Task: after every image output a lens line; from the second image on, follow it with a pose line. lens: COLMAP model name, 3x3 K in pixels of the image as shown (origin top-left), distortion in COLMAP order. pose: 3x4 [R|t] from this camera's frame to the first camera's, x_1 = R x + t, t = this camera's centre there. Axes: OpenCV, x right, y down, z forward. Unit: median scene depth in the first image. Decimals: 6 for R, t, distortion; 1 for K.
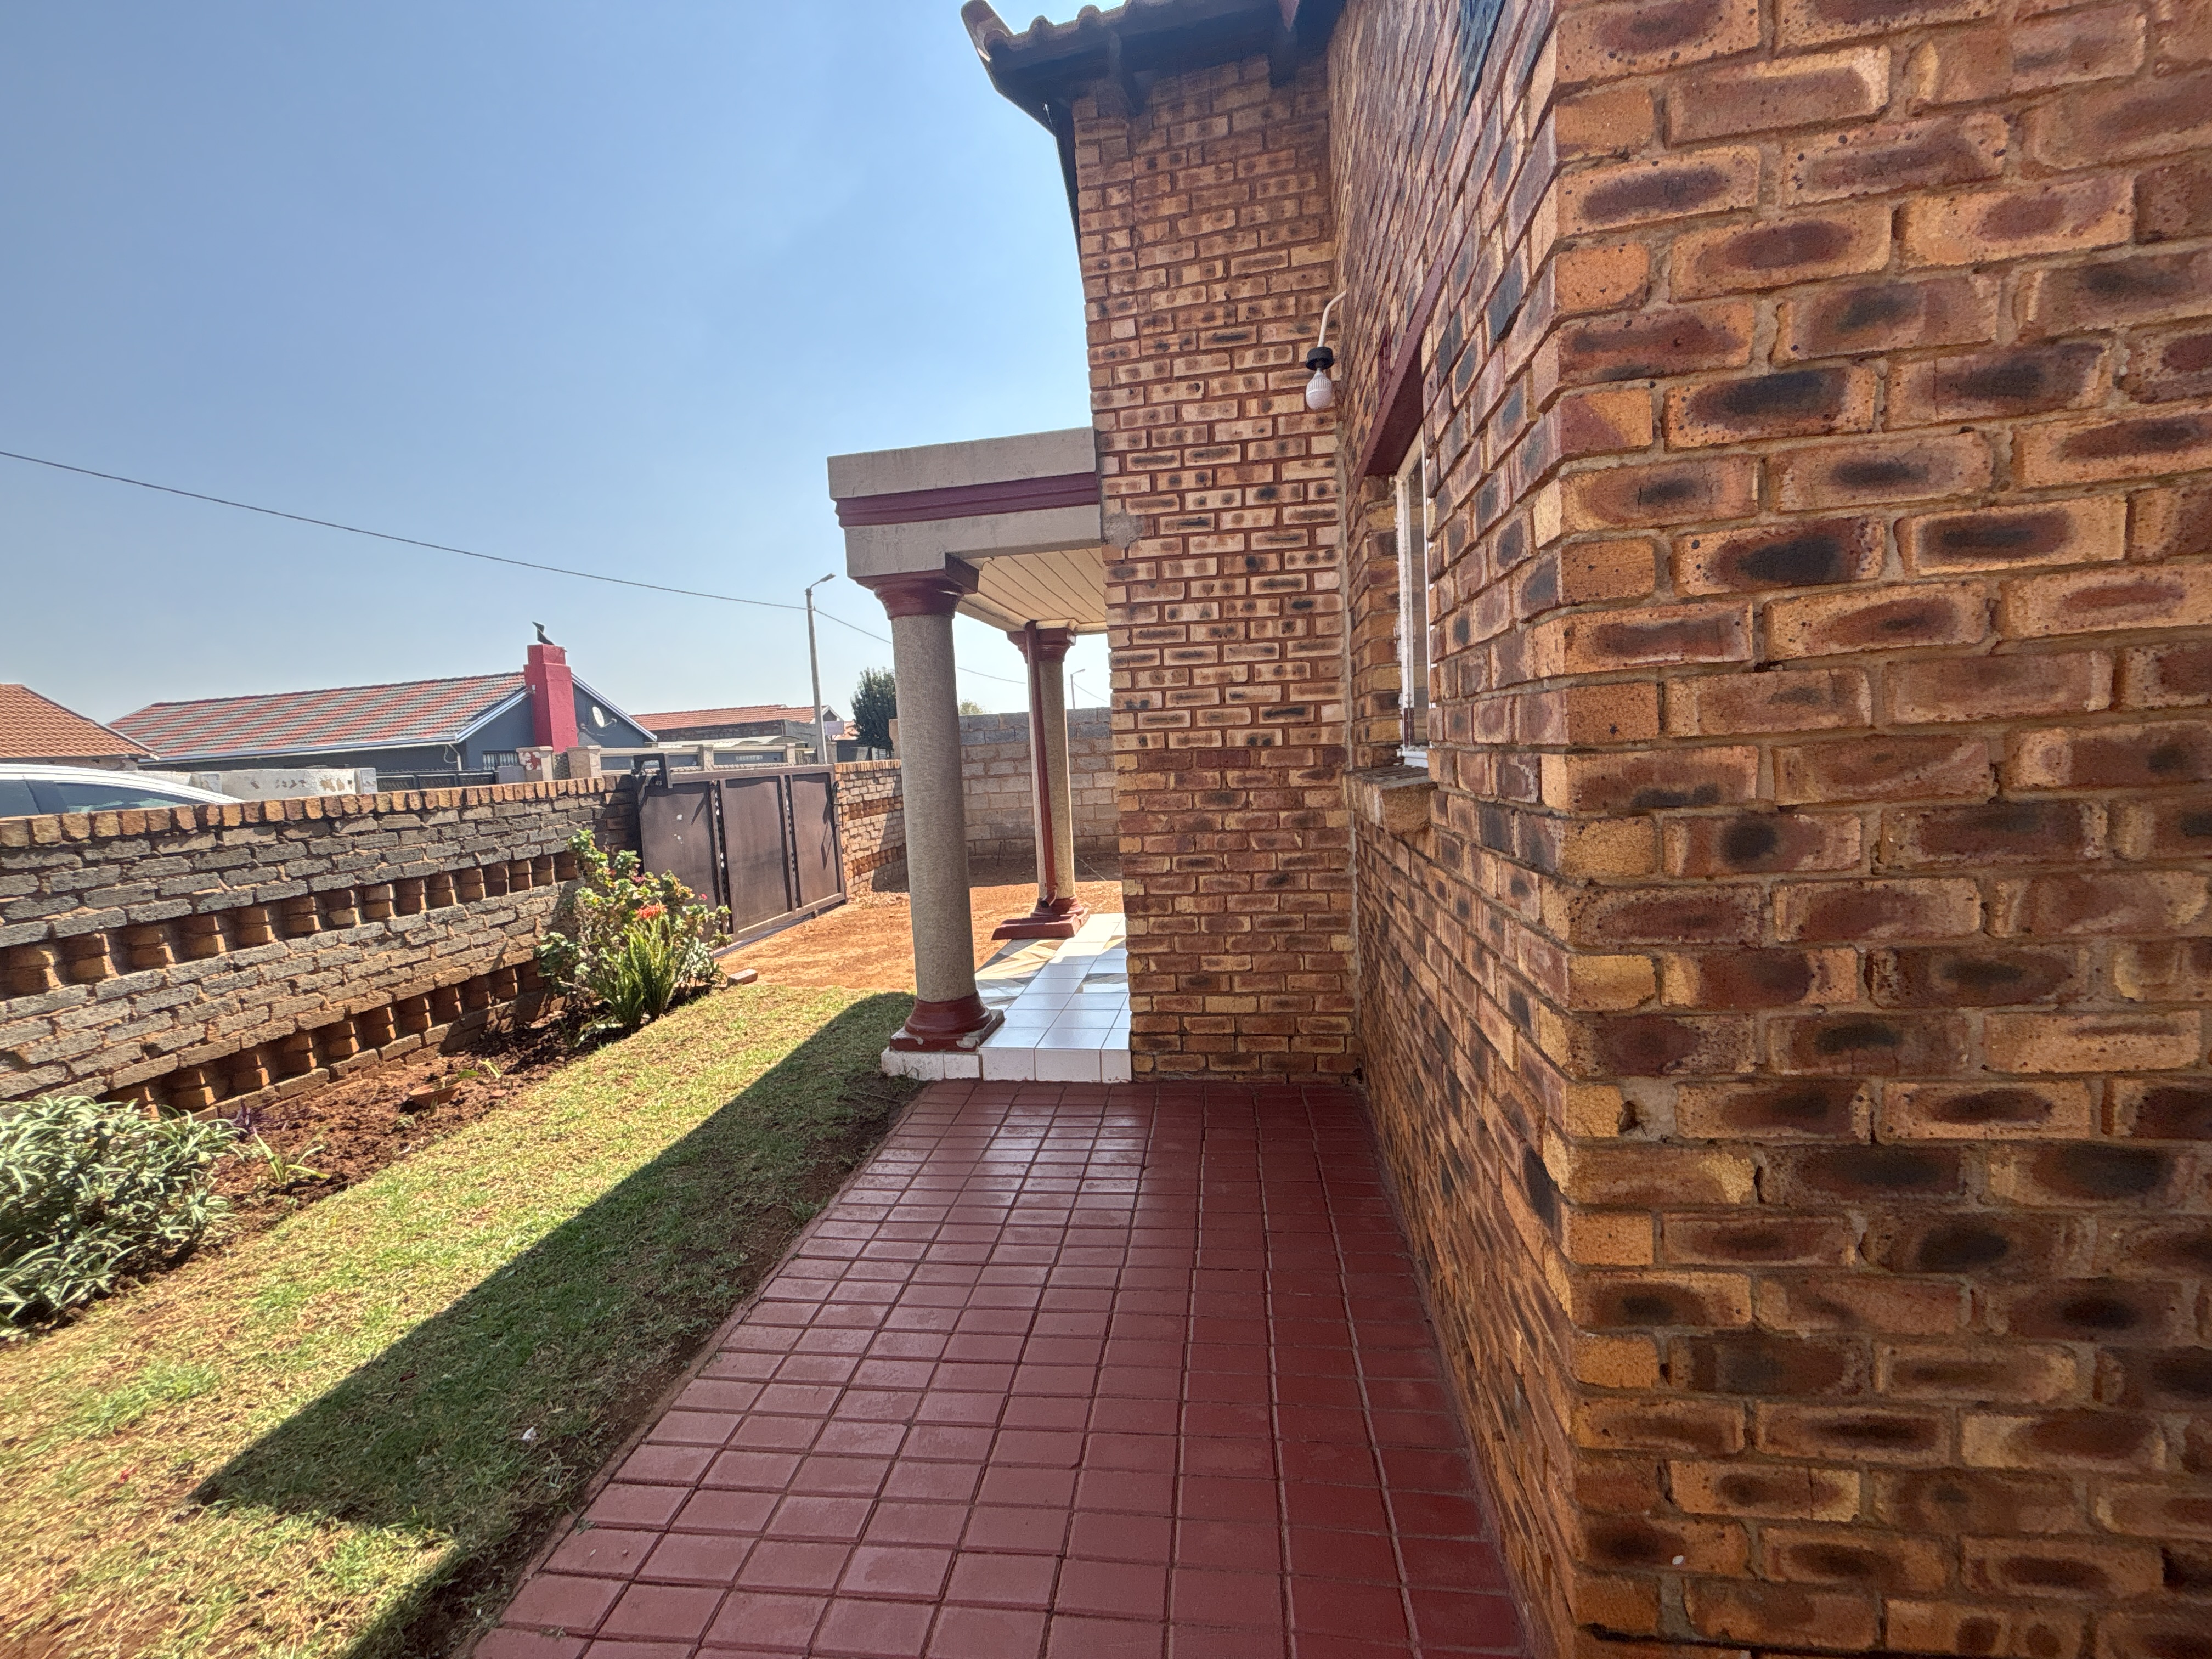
lens RADIAL K [[887.0, 0, 1107.3], [0, 887.0, 823.7], [0, 0, 1]] dist [0.001450, 0.000704]
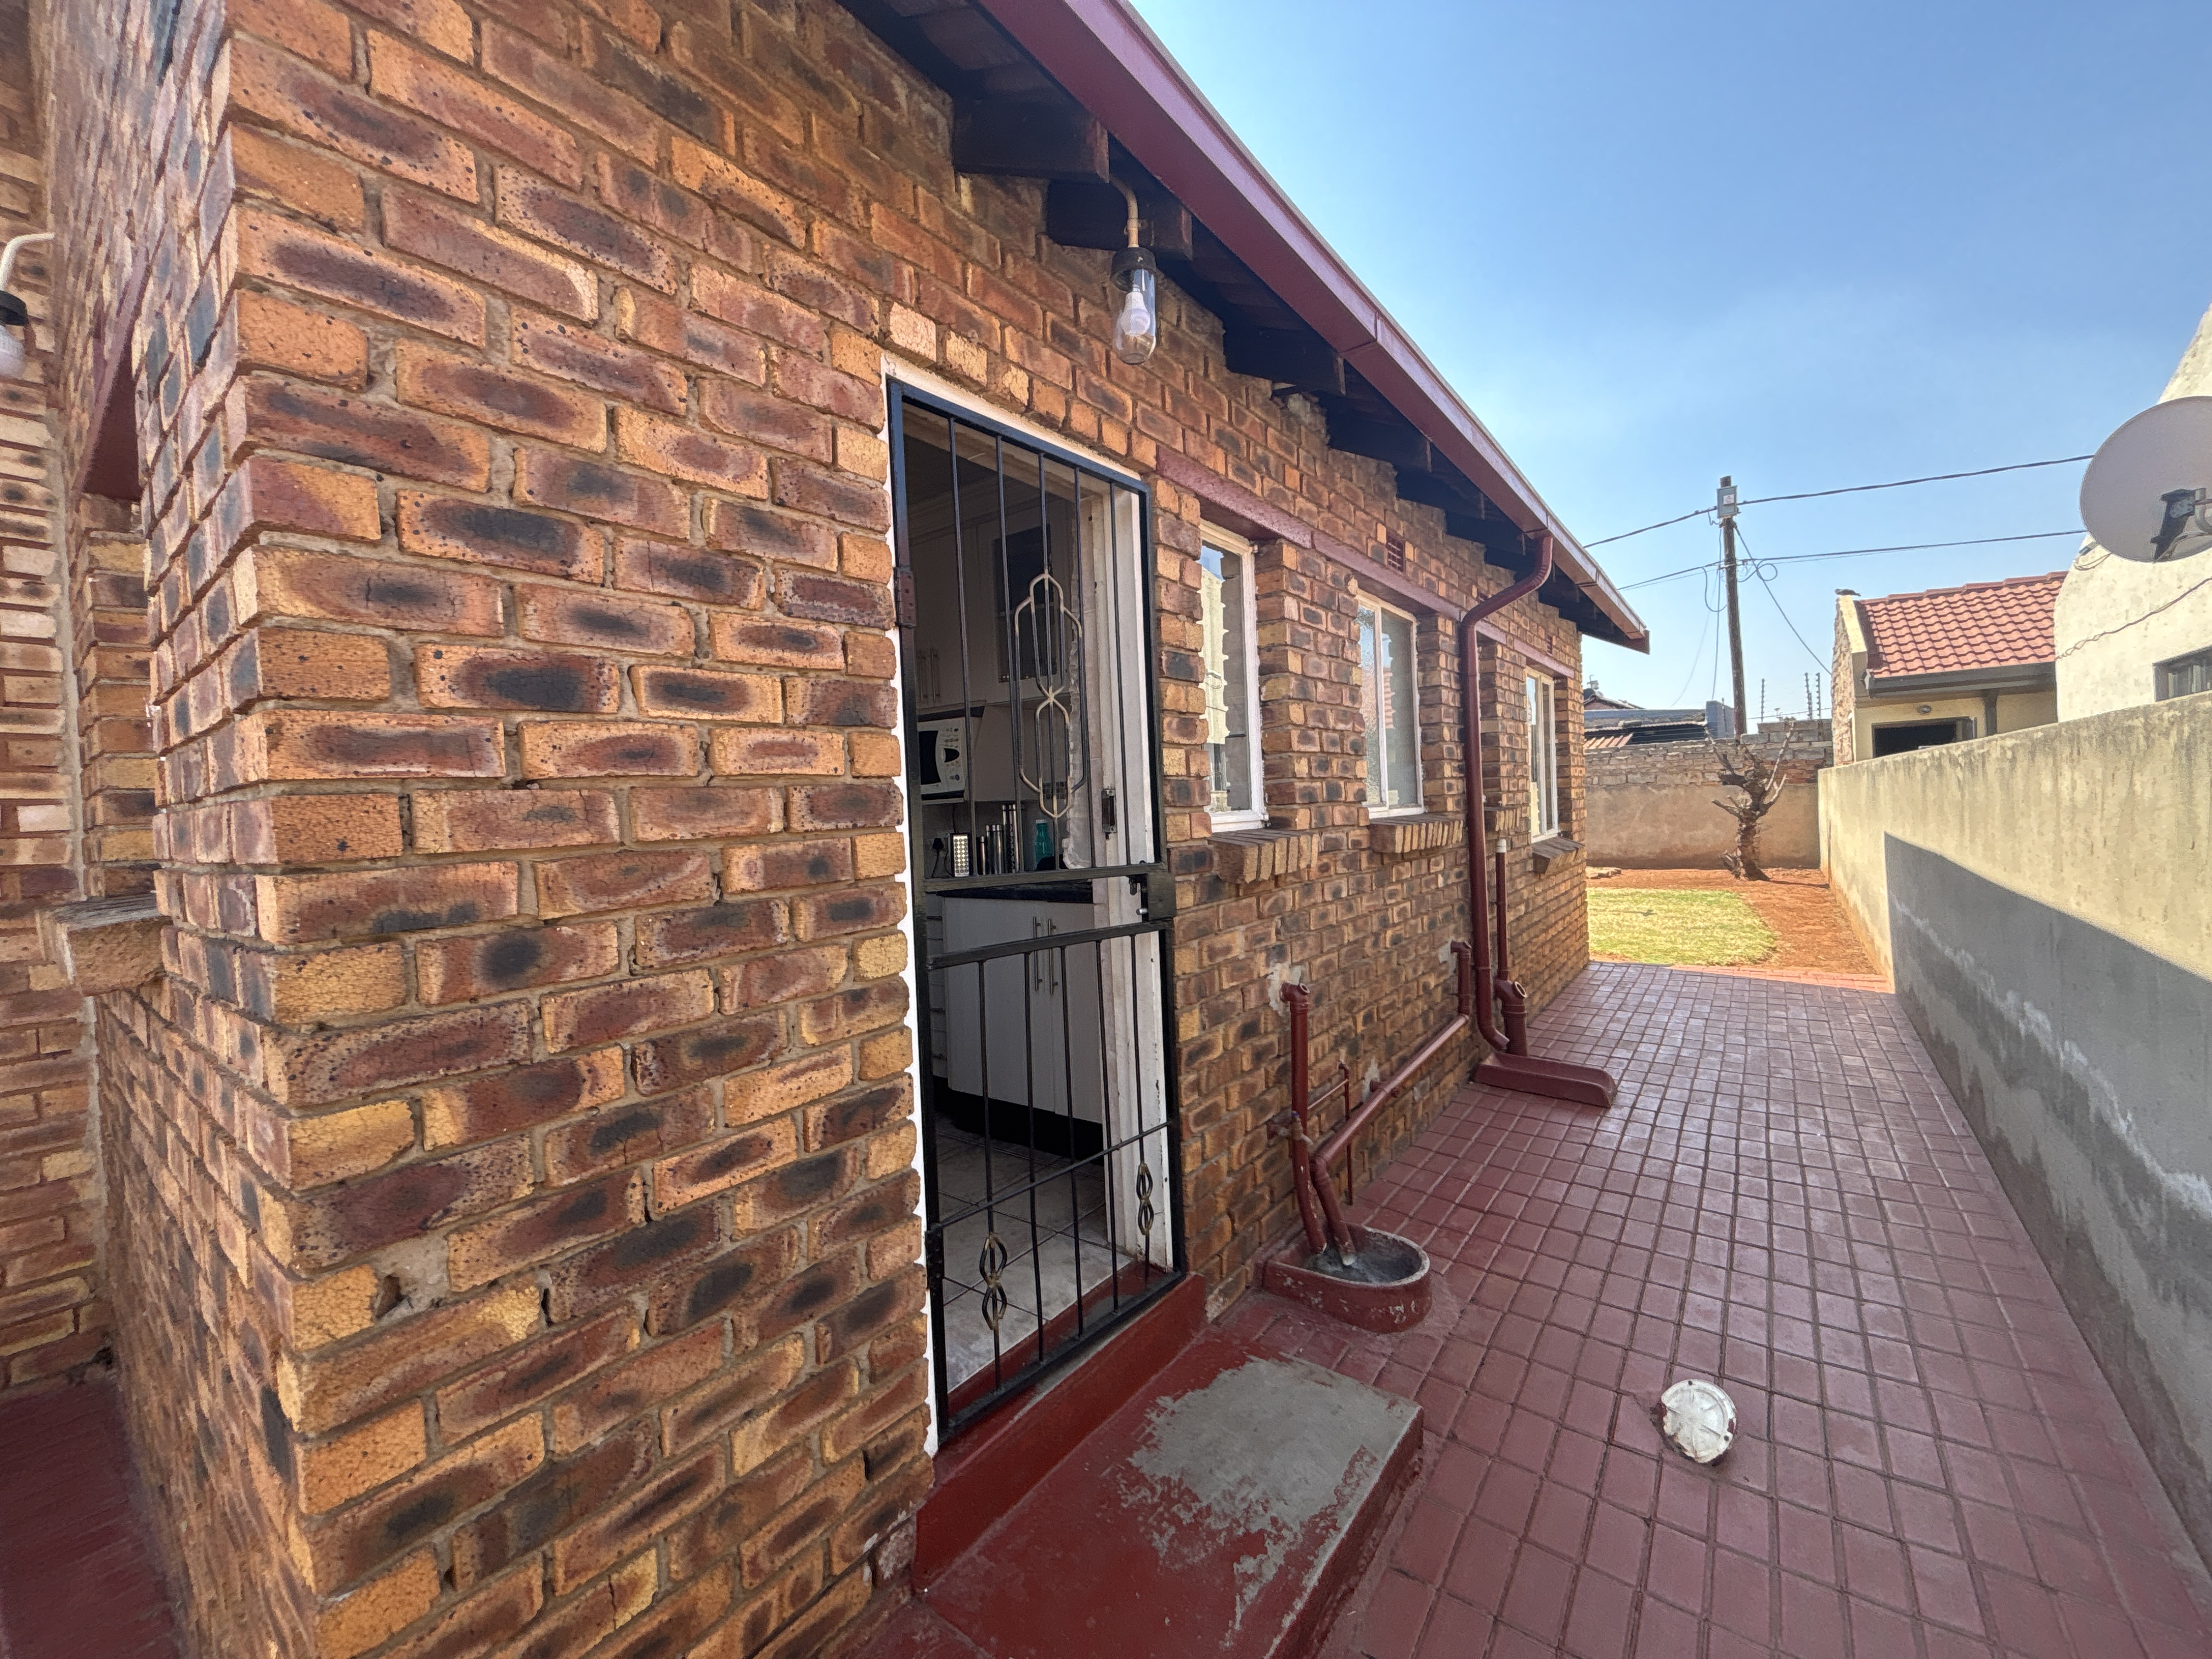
lens RADIAL K [[887.0, 0, 1102.9], [0, 887.0, 825.4], [0, 0, 1]] dist [0.001450, 0.000704]
pose [[0.490241, 0.020595, 0.871344, 0.142155], [0.089553, 0.993240, -0.073861, 0.004285], [-0.866974, 0.114241, 0.485082, -0.056005]]
